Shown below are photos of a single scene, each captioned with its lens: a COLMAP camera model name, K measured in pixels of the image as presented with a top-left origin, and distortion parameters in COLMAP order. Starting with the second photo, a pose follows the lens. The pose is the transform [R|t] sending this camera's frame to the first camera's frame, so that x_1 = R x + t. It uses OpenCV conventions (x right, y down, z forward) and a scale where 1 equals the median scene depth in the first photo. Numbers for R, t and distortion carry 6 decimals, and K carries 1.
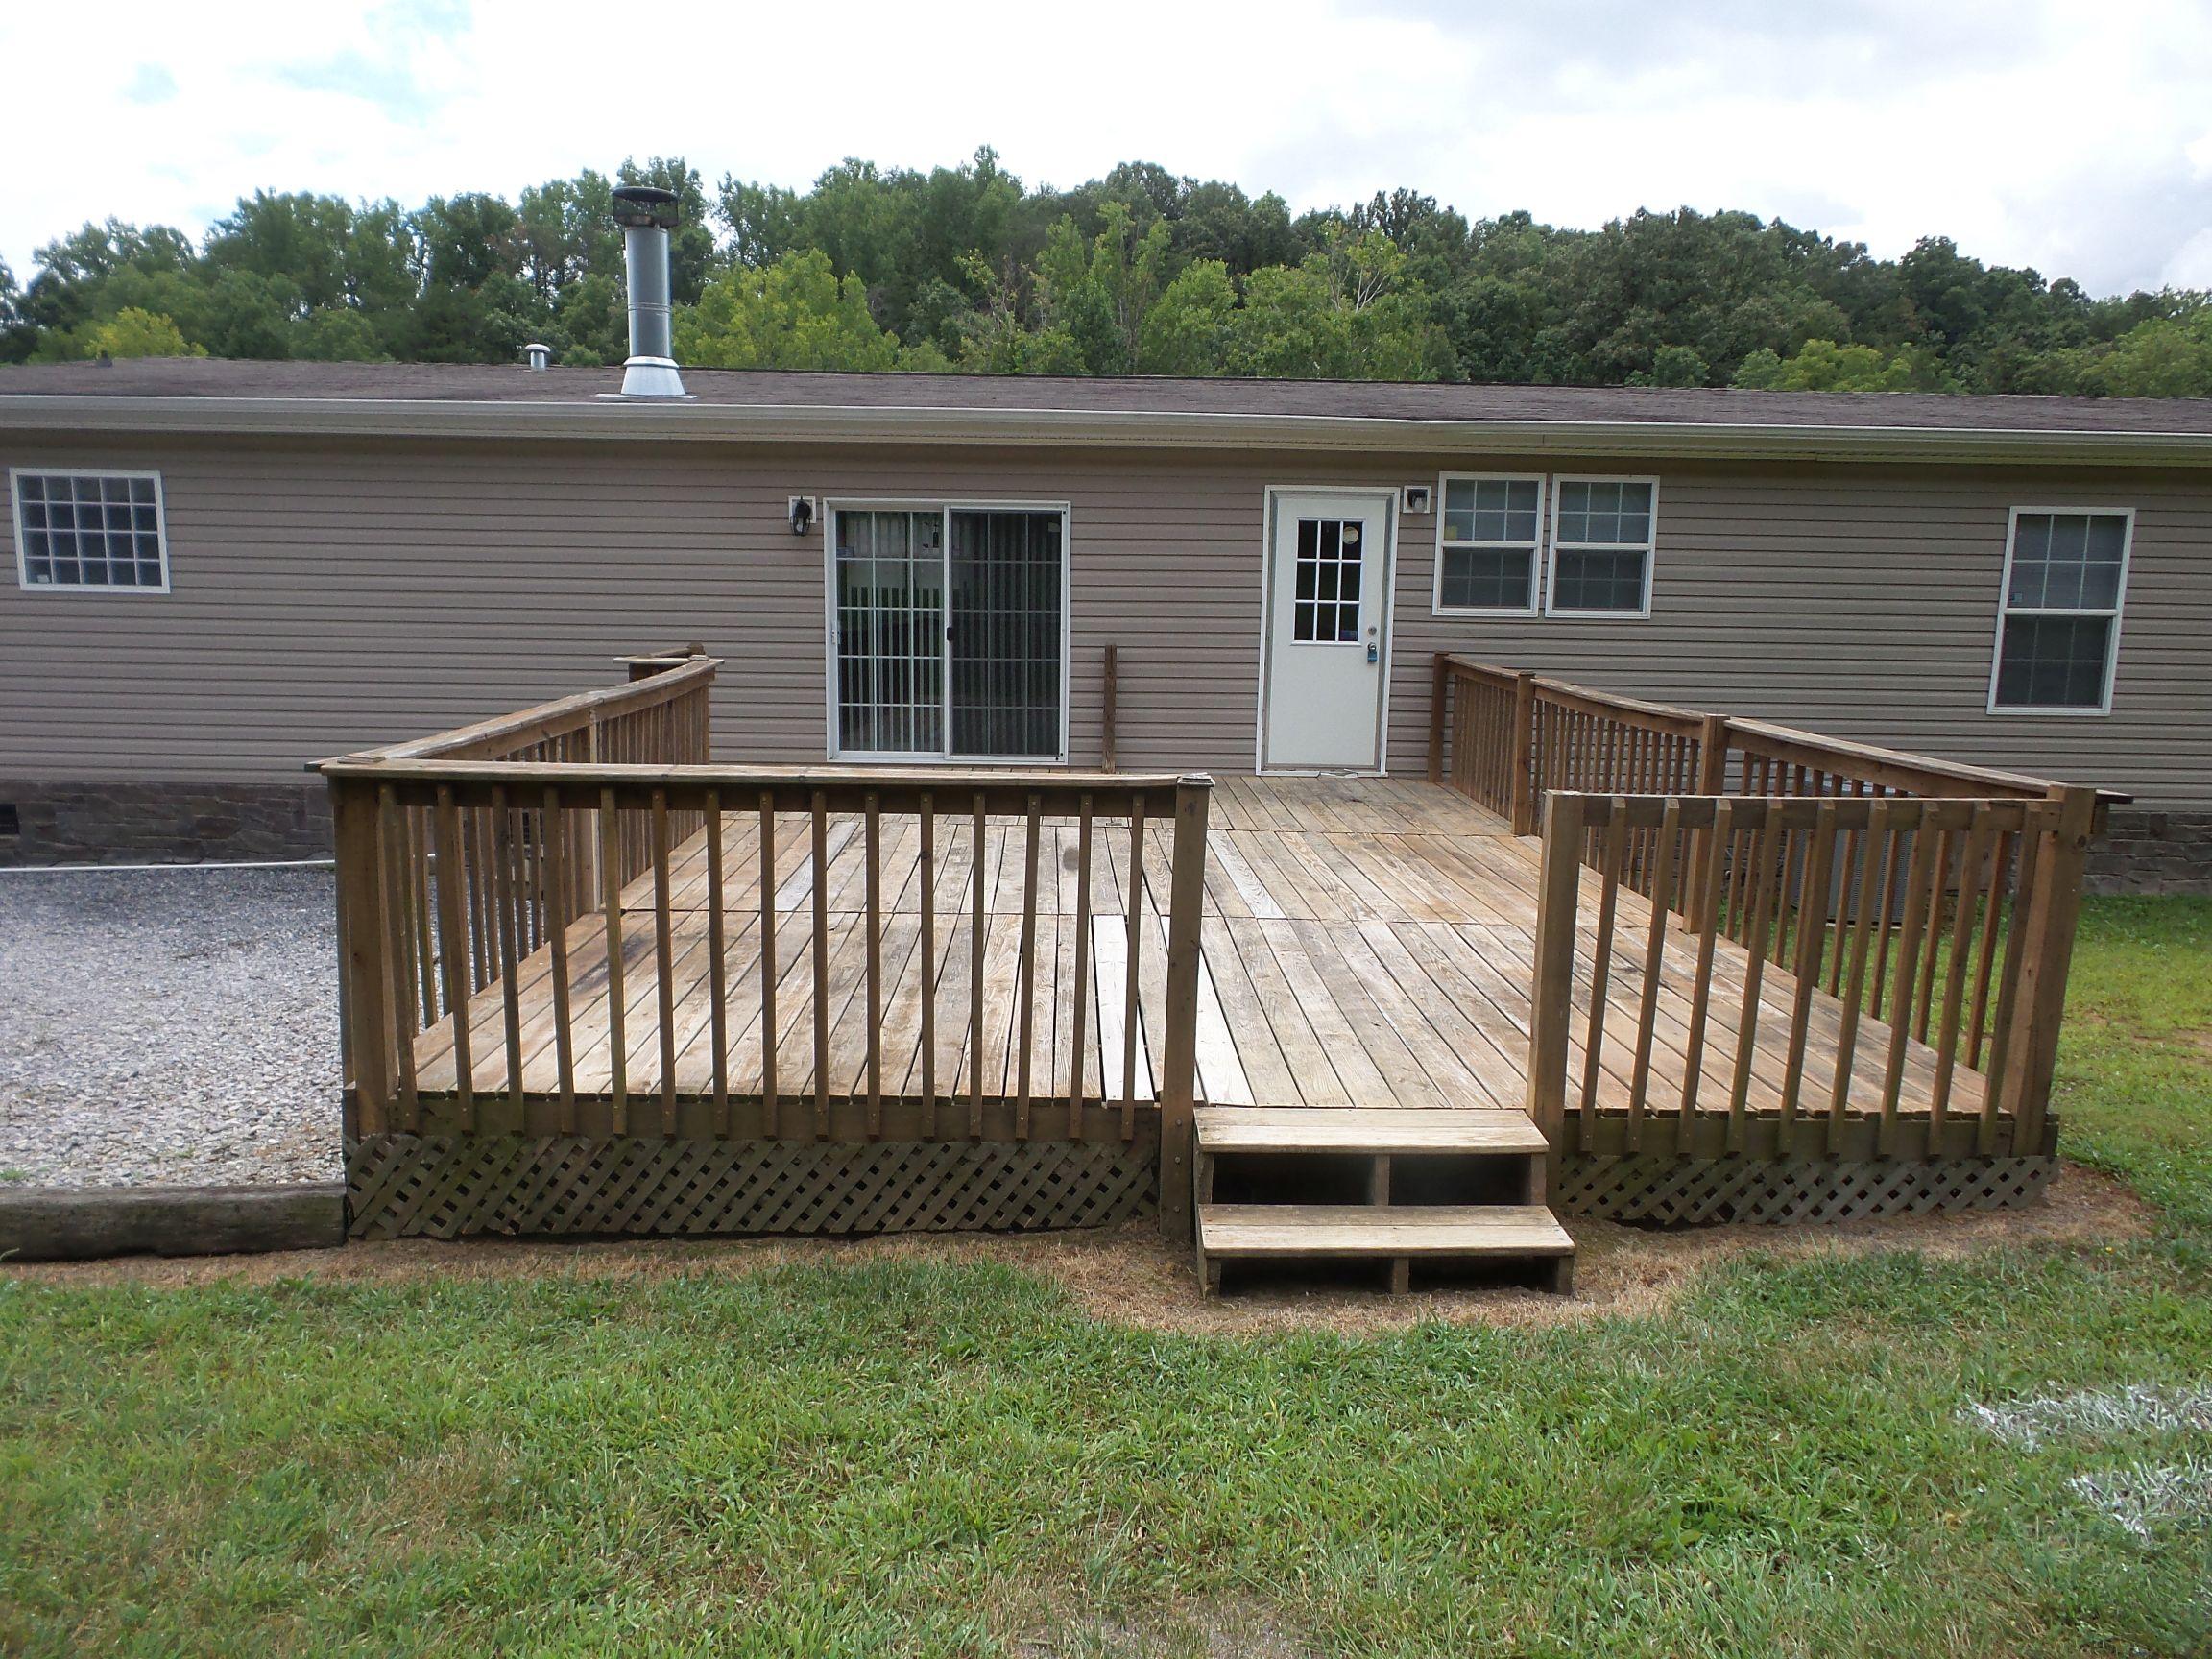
lens RADIAL K [[1526.9, 0, 1105.9], [0, 1526.9, 829.7], [0, 0, 1]] dist [0.001365, -0.002944]
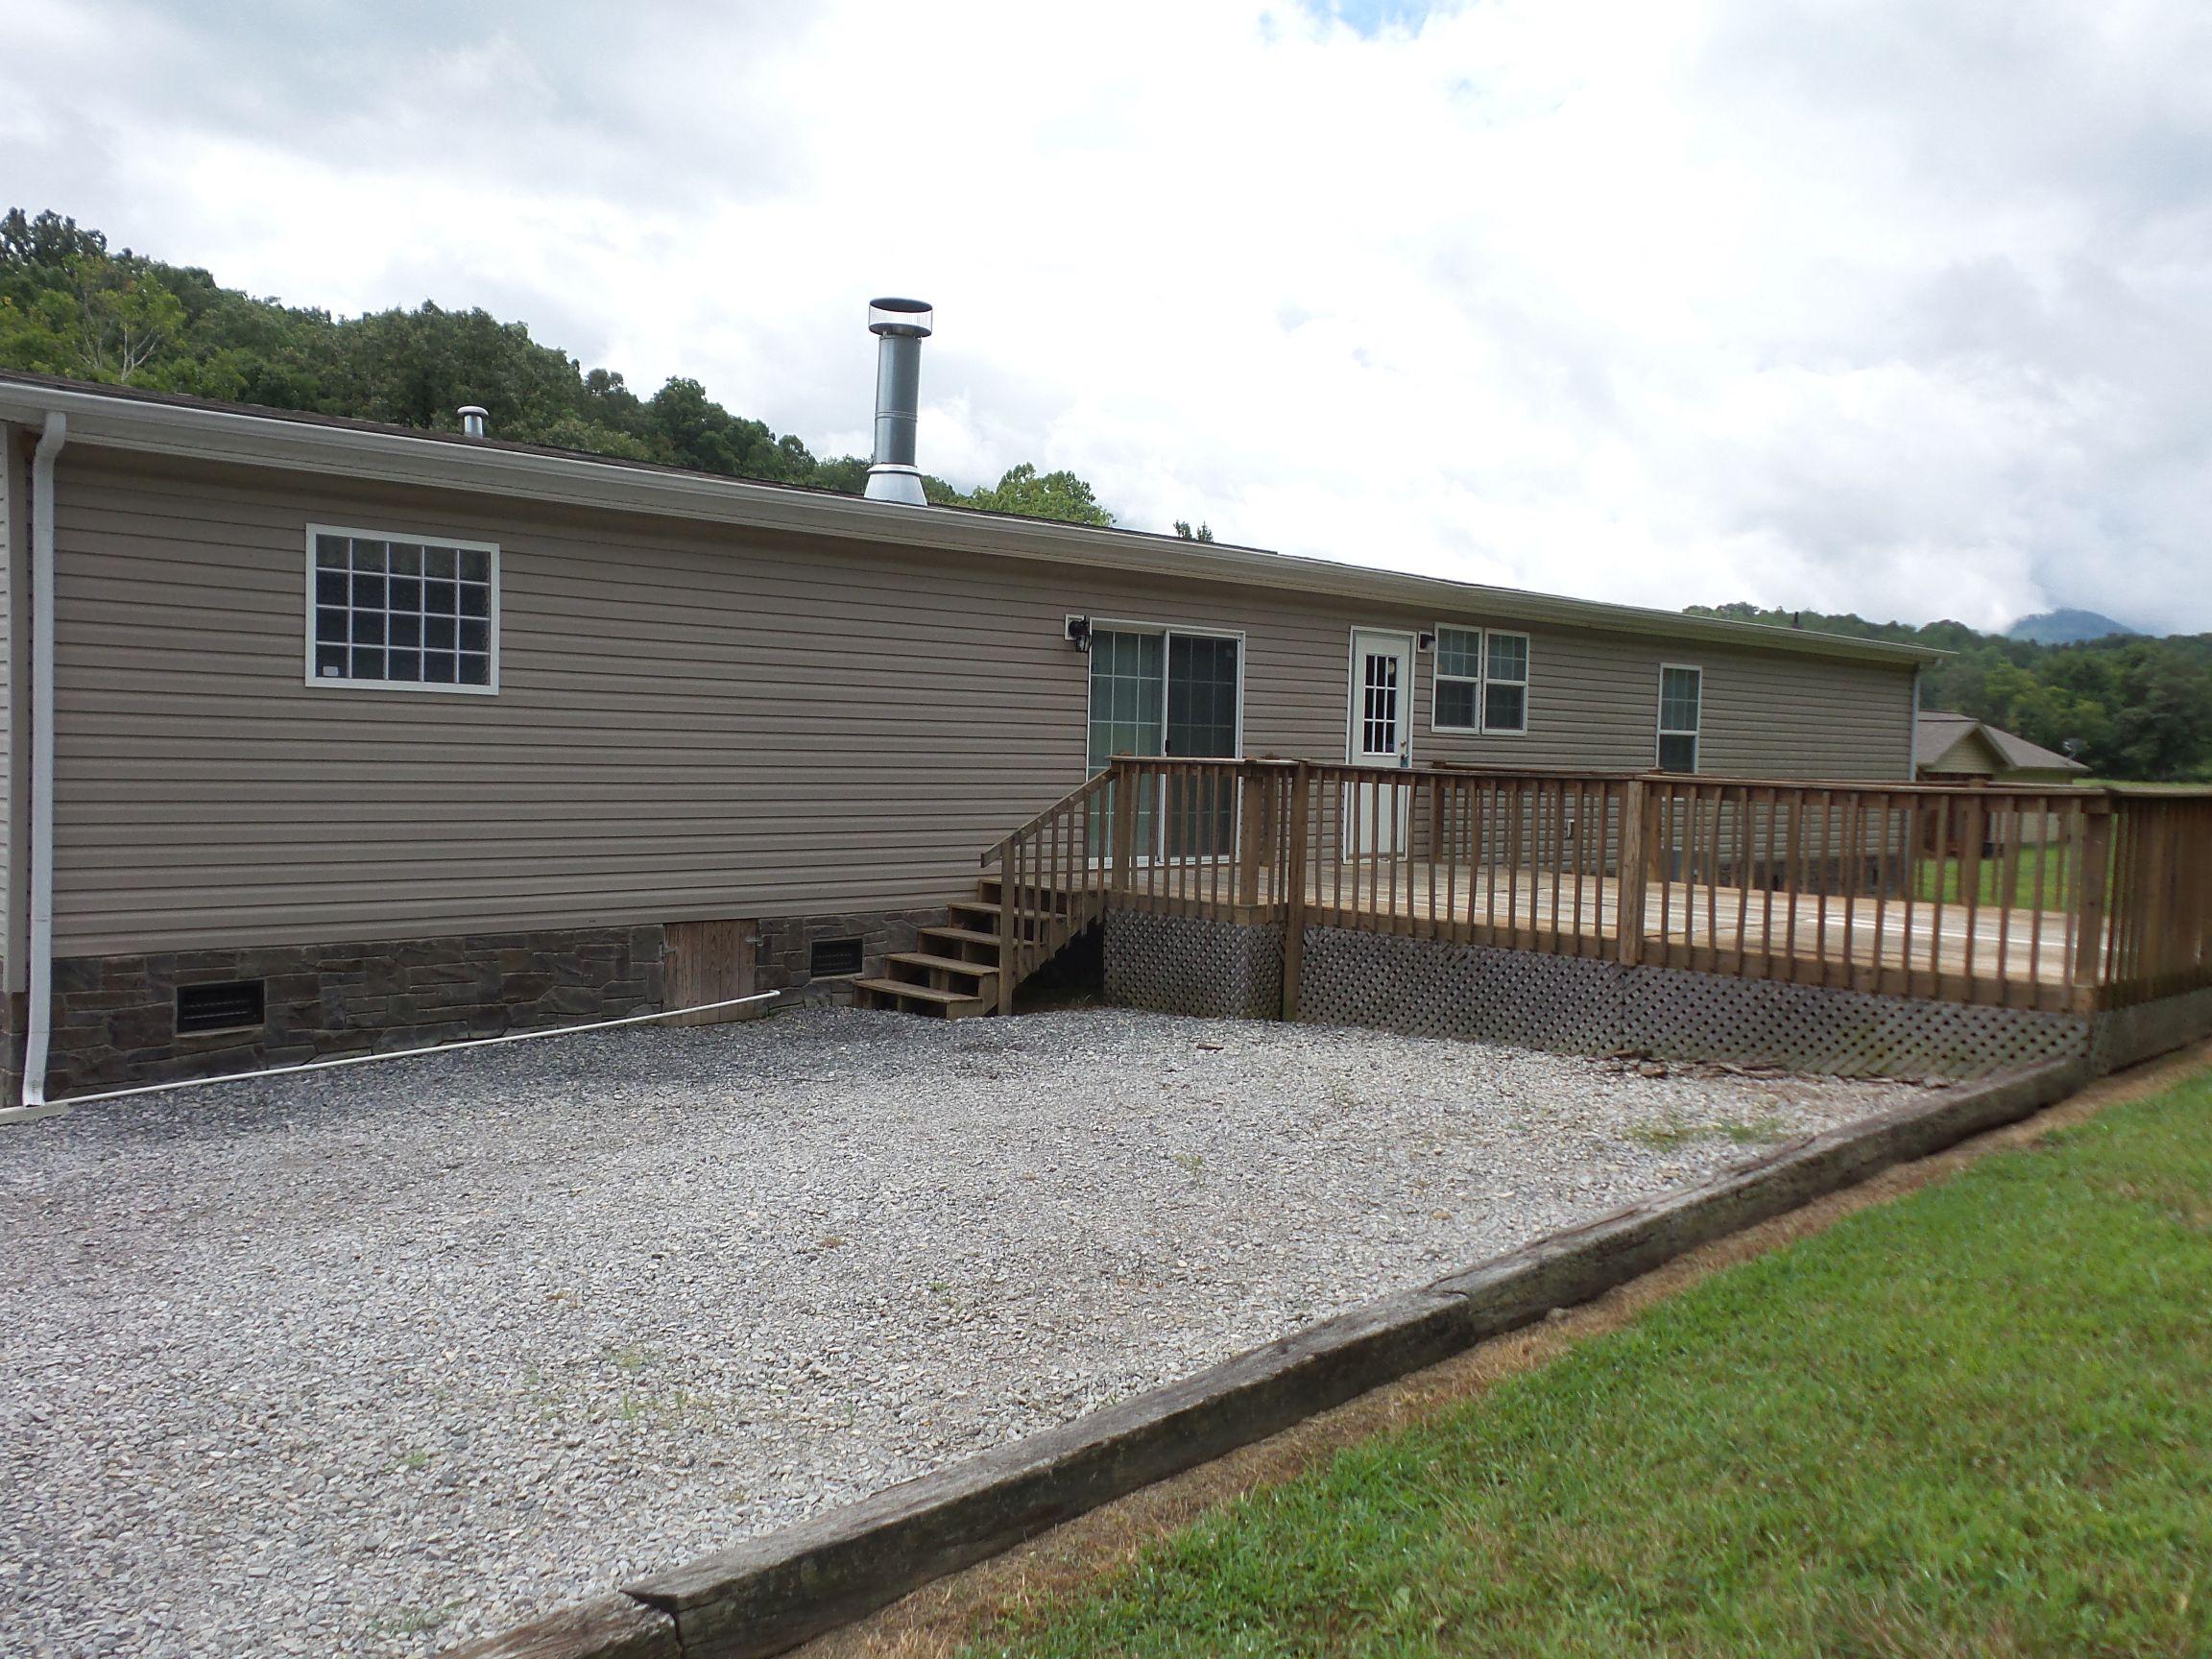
lens RADIAL K [[1780.2, 0, 1115.0], [0, 1780.2, 833.3], [0, 0, 1]] dist [0.005351, 0.061640]
pose [[0.721912, -0.033000, 0.691197, -0.100741], [0.101078, 0.993178, -0.058152, 0.000395], [-0.684563, 0.111846, 0.720322, 0.011443]]
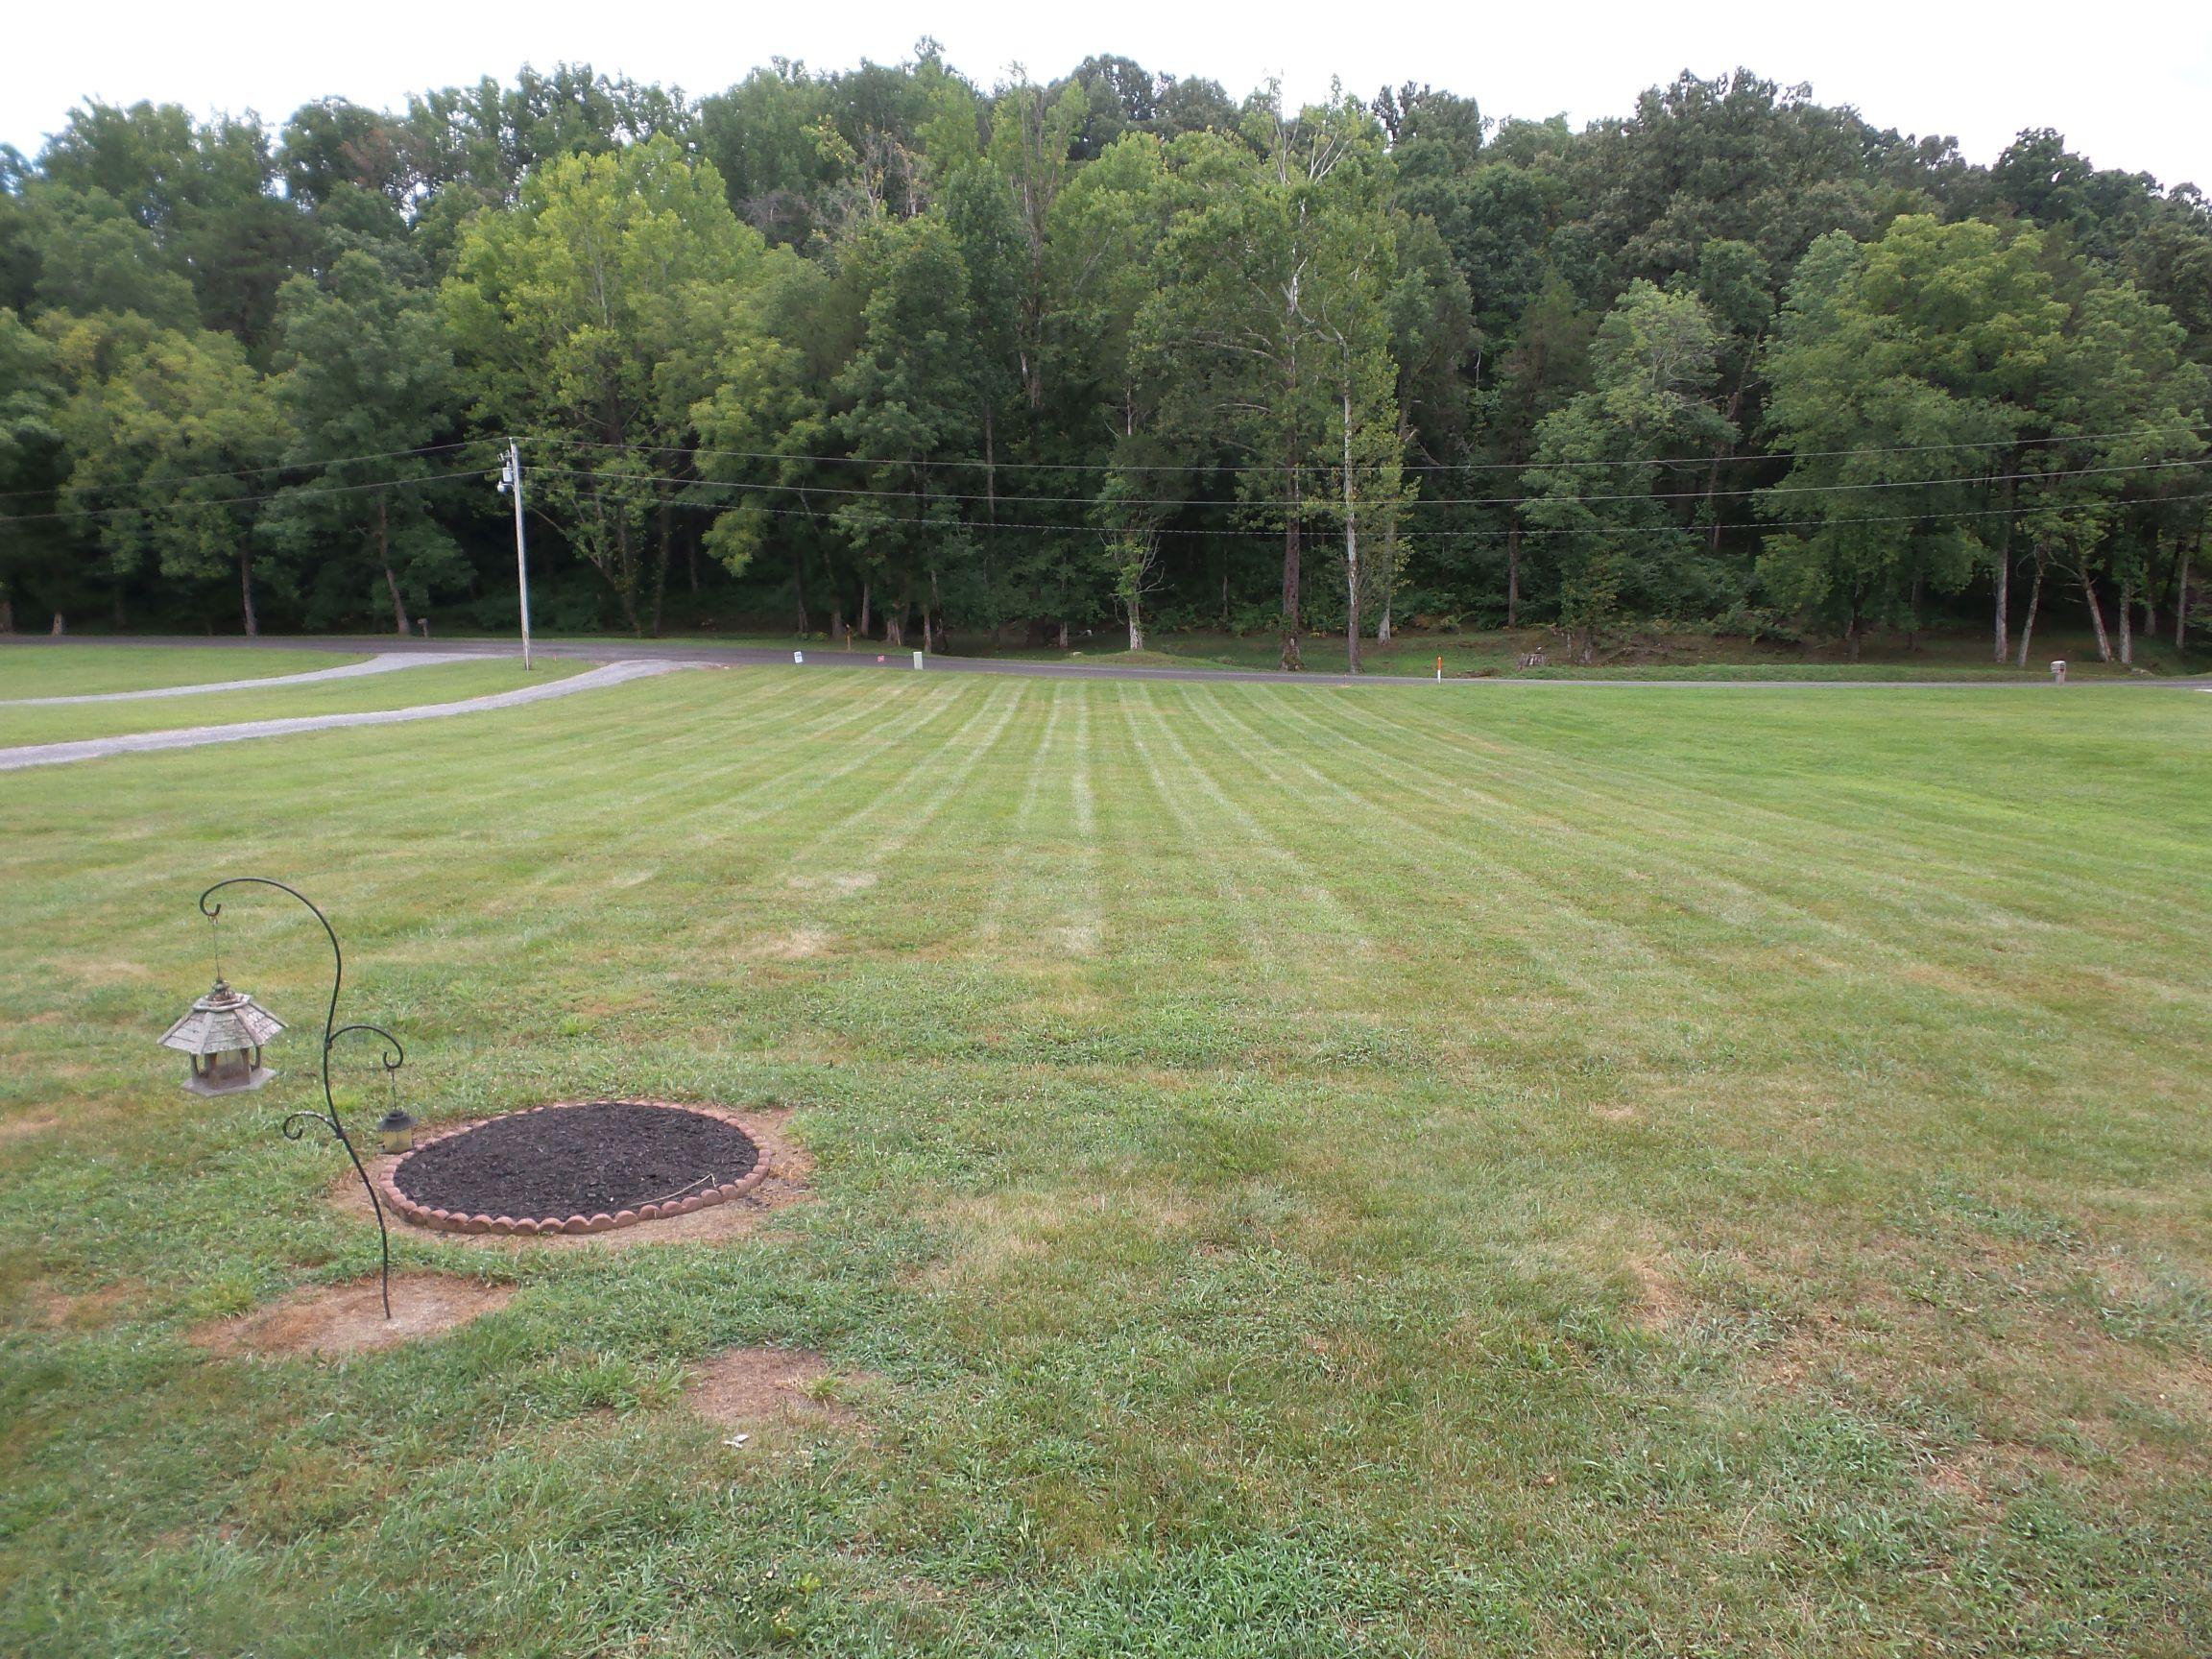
lens RADIAL K [[1569.9, 0, 1125.4], [0, 1569.9, 830.6], [0, 0, 1]] dist [0.002814, -0.007265]
pose [[0.999910, -0.004091, -0.012798, 0.070899], [0.004333, 0.999811, 0.018972, -0.026938], [0.012718, -0.019026, 0.999738, 0.178158]]
